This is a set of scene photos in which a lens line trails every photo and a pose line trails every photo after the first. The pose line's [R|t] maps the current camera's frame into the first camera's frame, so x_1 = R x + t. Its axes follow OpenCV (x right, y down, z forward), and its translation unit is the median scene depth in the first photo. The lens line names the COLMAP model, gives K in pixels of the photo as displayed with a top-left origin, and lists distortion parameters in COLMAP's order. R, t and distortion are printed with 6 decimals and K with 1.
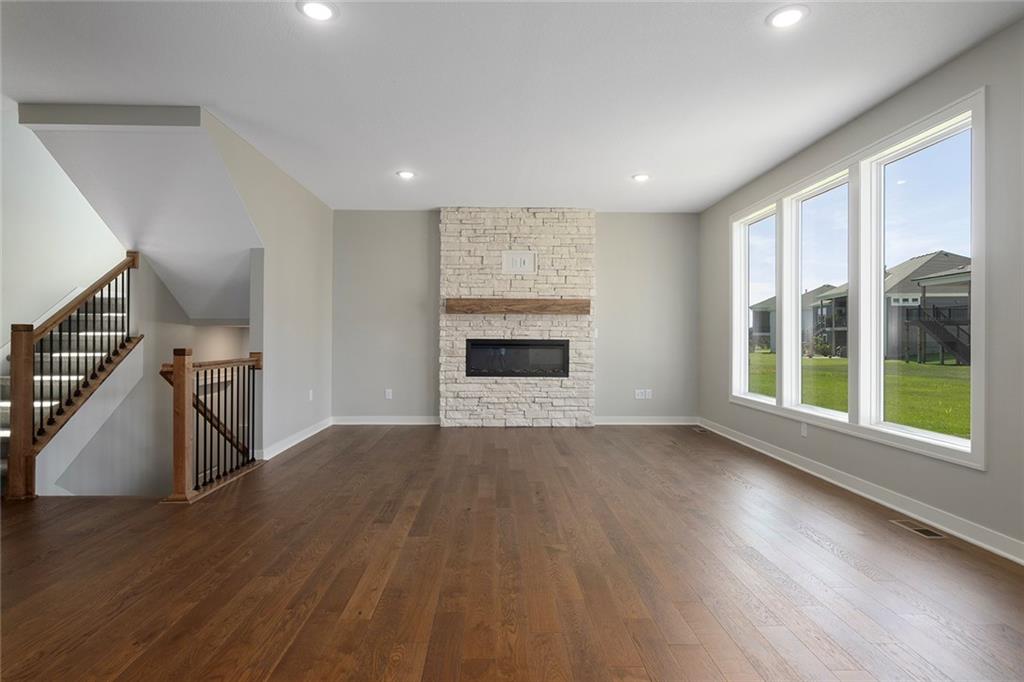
lens RADIAL K [[514.3, 0, 502.6], [0, 514.3, 337.6], [0, 0, 1]] dist [-0.011324, 0.006192]
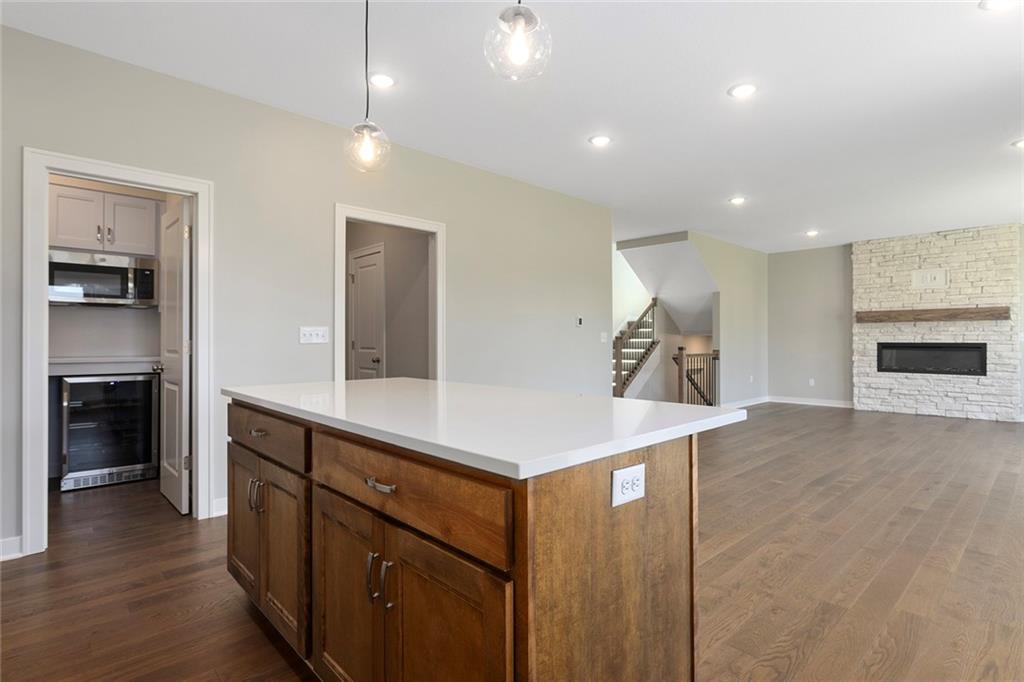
lens RADIAL K [[514.3, 0, 502.3], [0, 514.3, 335.1], [0, 0, 1]] dist [-0.011324, 0.006192]
pose [[0.663335, -0.012695, -0.748215, 0.265255], [0.002680, 0.999890, -0.014589, 0.000600], [0.748318, 0.007672, 0.663296, -0.542575]]
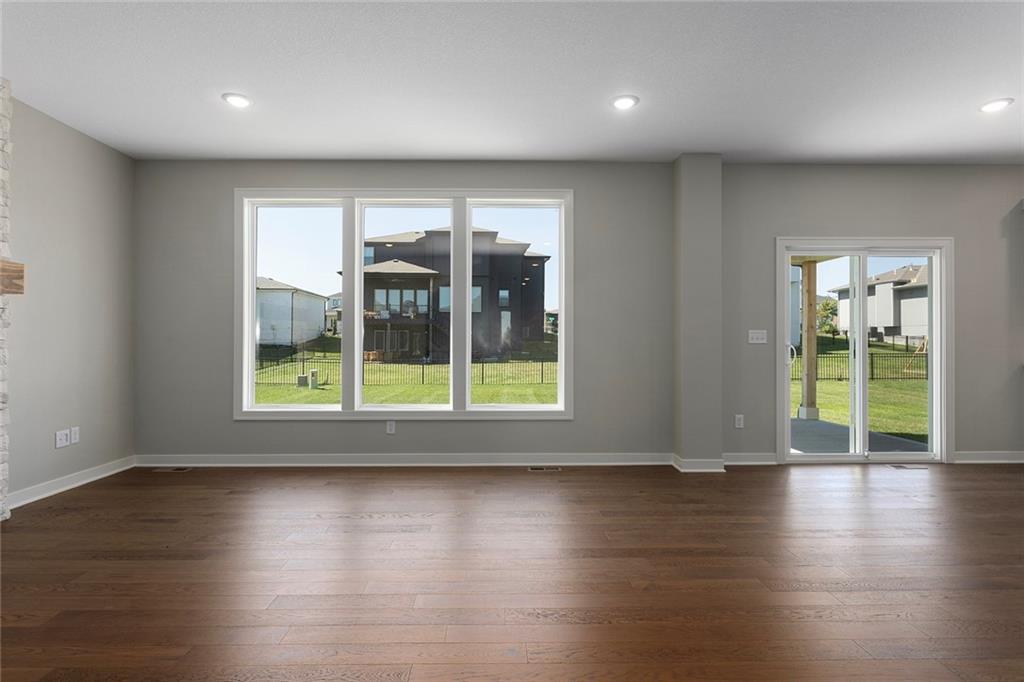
lens RADIAL K [[514.3, 0, 509.7], [0, 514.3, 340.6], [0, 0, 1]] dist [-0.011324, 0.006192]
pose [[0.019239, -0.004692, 0.999804, -0.316503], [0.001312, 0.999988, 0.004667, -0.002220], [-0.999814, 0.001222, 0.019245, 0.504575]]
